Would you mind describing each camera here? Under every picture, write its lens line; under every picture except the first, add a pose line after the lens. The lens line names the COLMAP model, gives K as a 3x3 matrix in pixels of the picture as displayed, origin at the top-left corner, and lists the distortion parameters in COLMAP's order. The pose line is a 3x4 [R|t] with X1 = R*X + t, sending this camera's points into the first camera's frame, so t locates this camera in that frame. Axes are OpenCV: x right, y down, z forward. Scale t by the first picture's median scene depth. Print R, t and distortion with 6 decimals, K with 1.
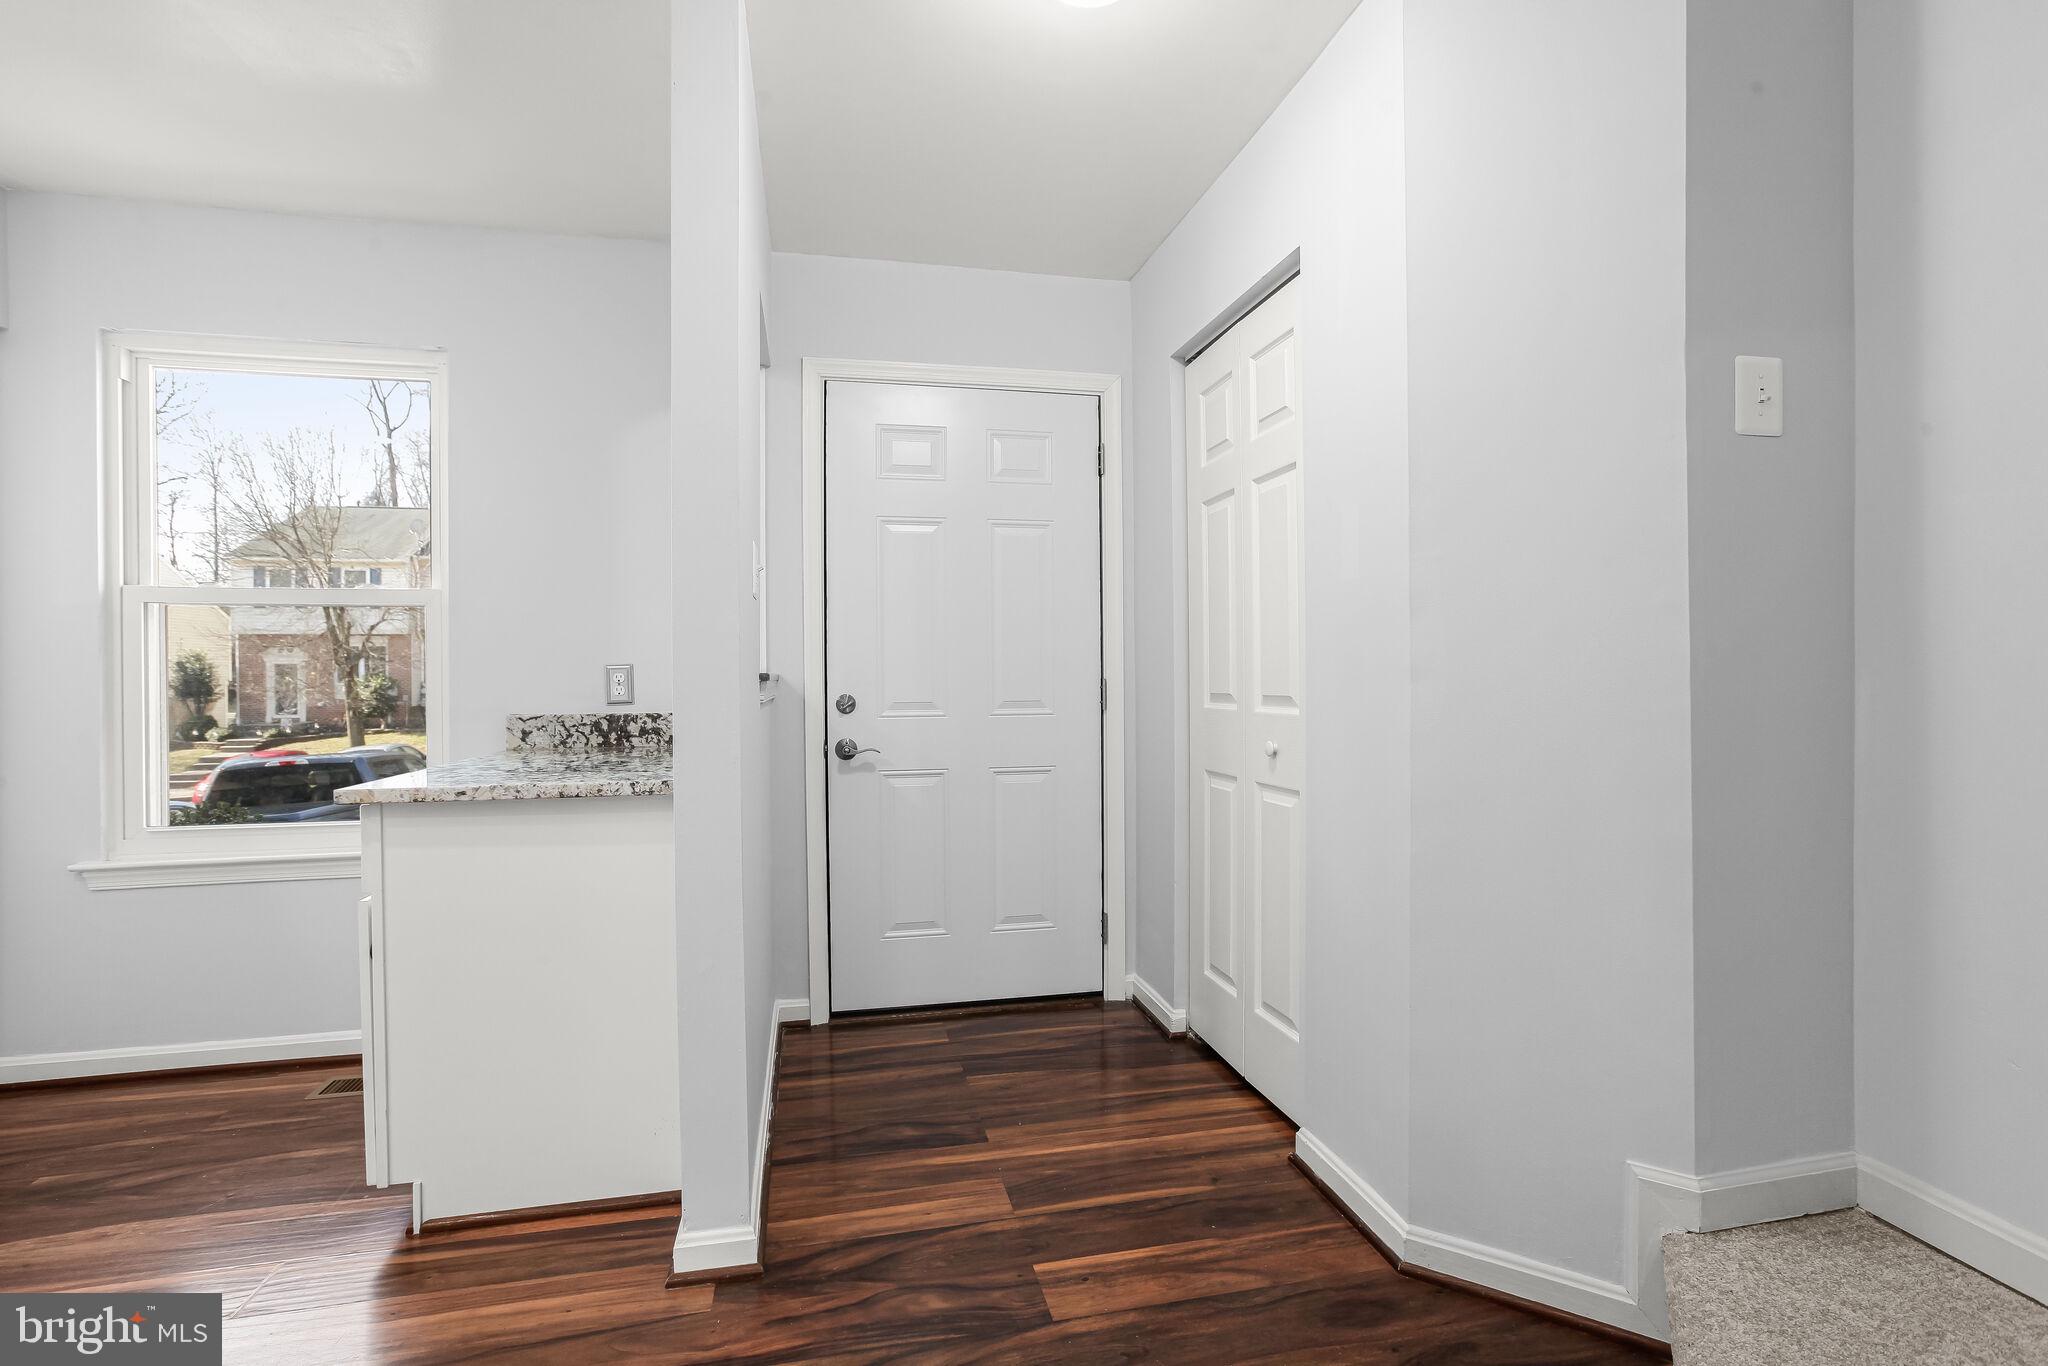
lens RADIAL K [[935.8, 0, 1029.5], [0, 935.8, 681.9], [0, 0, 1]] dist [-0.030435, 0.014422]
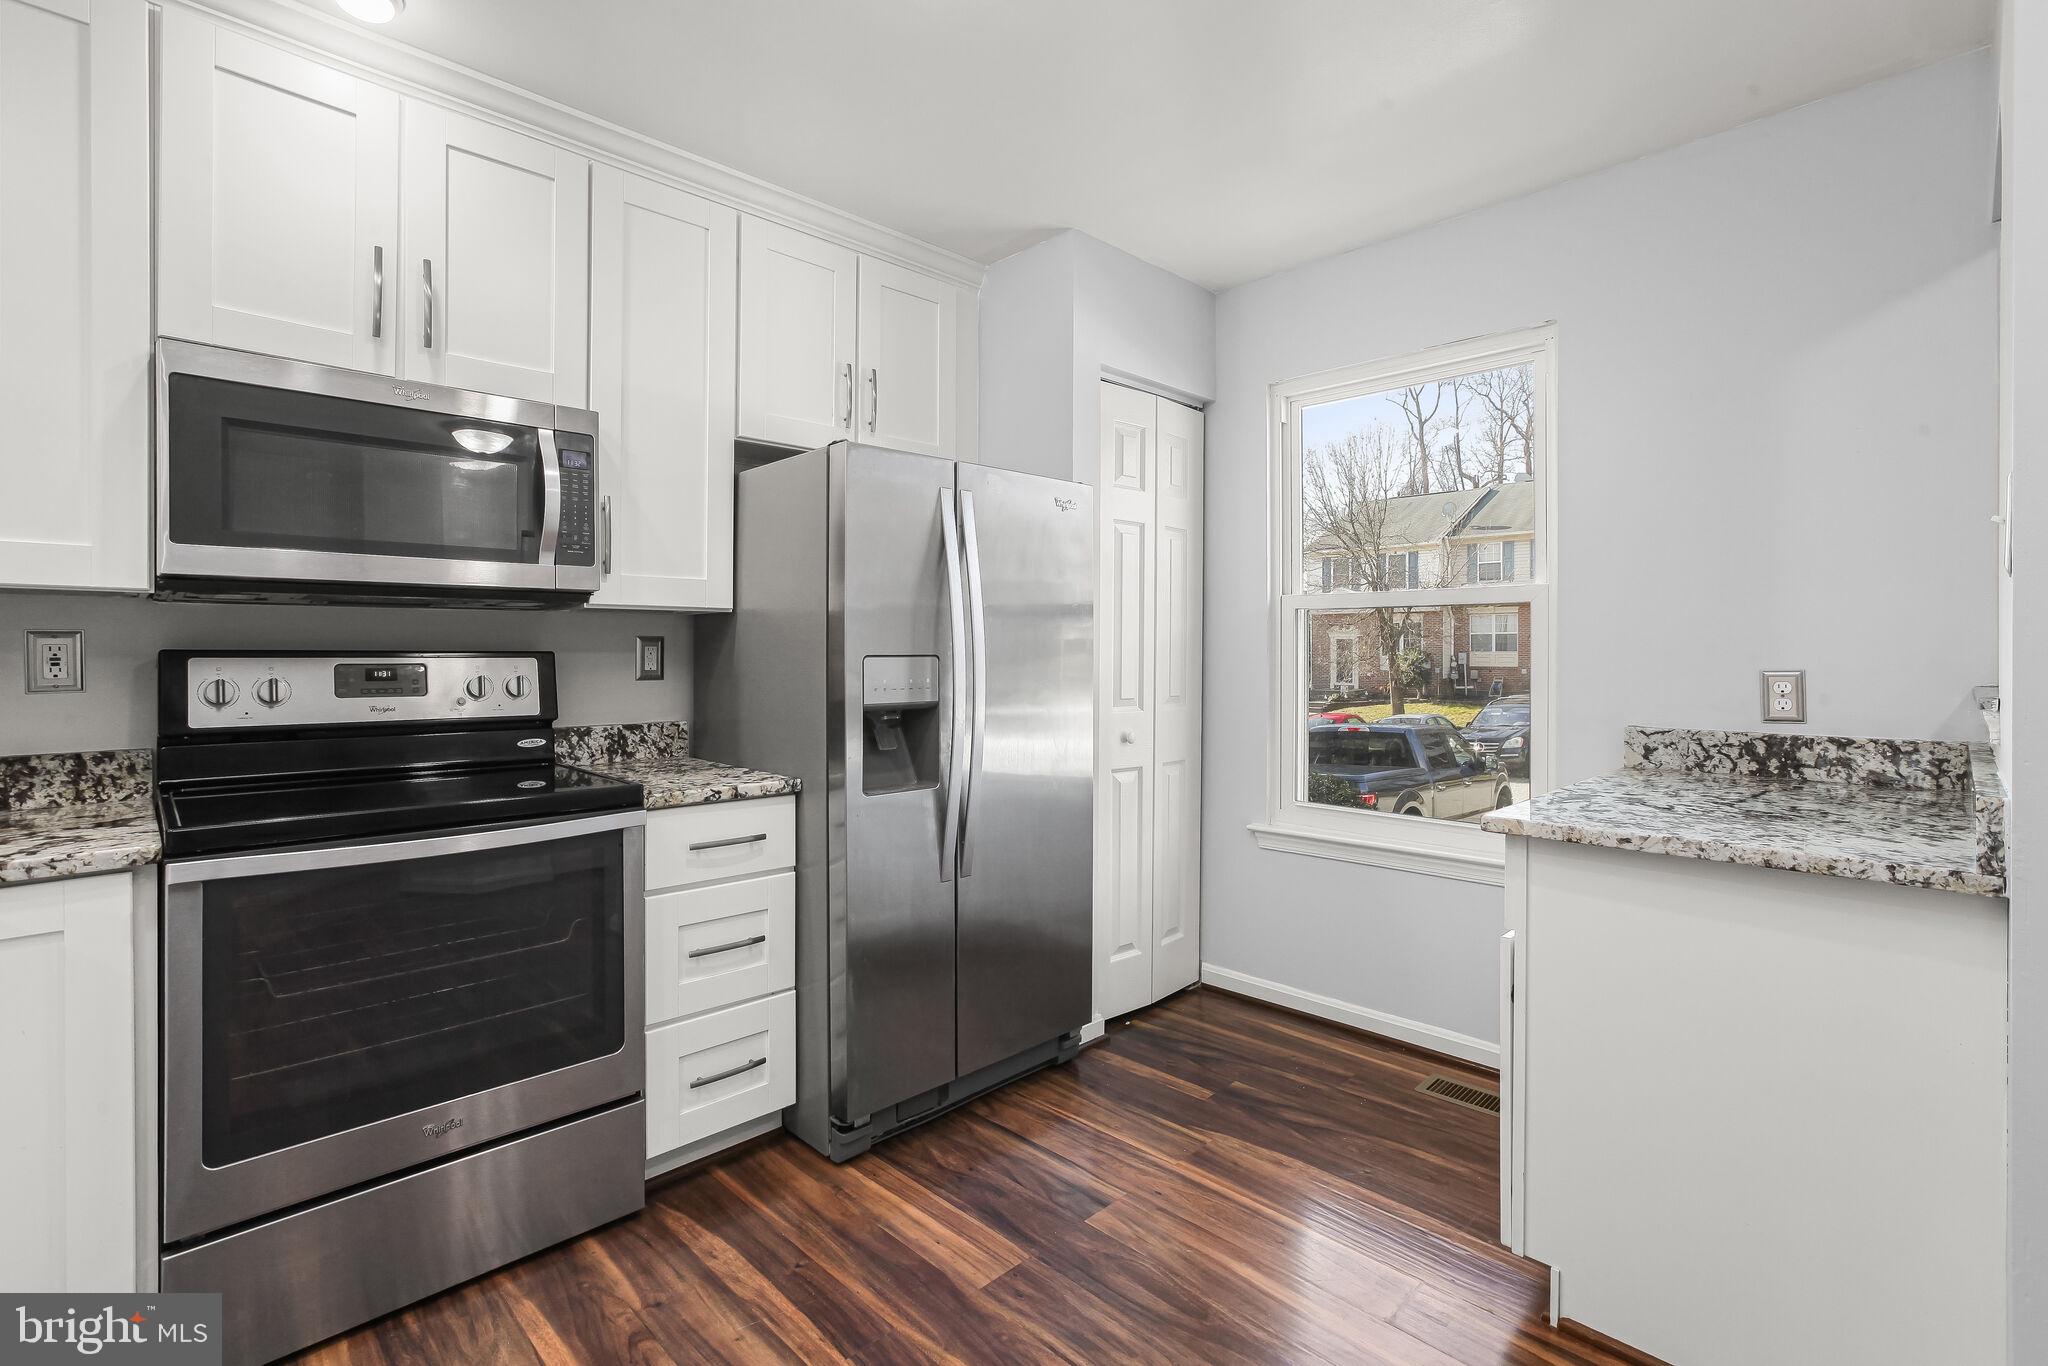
lens RADIAL K [[935.8, 0, 1012.4], [0, 935.8, 658.5], [0, 0, 1]] dist [-0.030435, 0.014422]
pose [[0.531308, 0.013830, -0.847066, -0.136859], [-0.007168, 0.999904, 0.011830, -0.033014], [0.847148, -0.000214, 0.531356, 0.061129]]
